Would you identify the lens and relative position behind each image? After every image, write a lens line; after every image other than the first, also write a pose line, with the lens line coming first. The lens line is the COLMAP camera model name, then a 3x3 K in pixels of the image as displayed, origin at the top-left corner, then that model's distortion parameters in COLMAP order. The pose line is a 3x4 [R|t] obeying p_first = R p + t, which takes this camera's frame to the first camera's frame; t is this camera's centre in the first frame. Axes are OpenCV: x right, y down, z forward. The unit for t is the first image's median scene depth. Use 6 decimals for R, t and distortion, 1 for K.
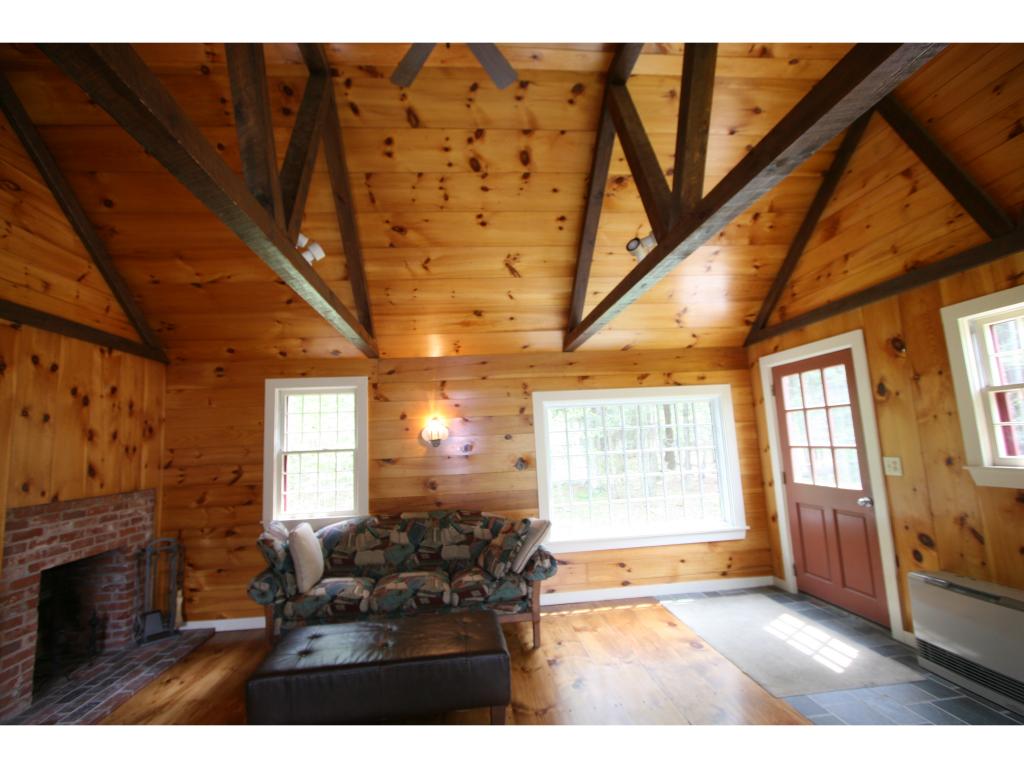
lens RADIAL K [[465.7, 0, 503.2], [0, 465.7, 385.8], [0, 0, 1]] dist [-0.017065, 0.002711]
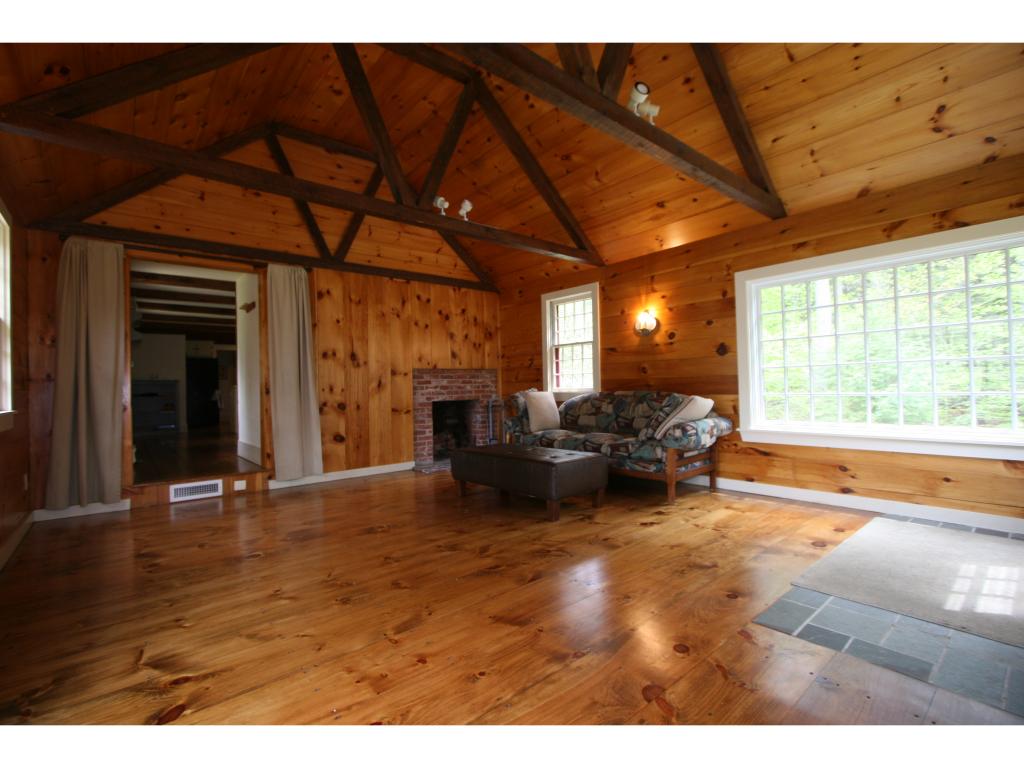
lens RADIAL K [[465.7, 0, 502.7], [0, 465.7, 386.0], [0, 0, 1]] dist [-0.017065, 0.002711]
pose [[0.565701, 0.032690, -0.823962, 0.692854], [0.096128, 0.989787, 0.105268, 0.115840], [0.818988, -0.138756, 0.556781, 0.085250]]
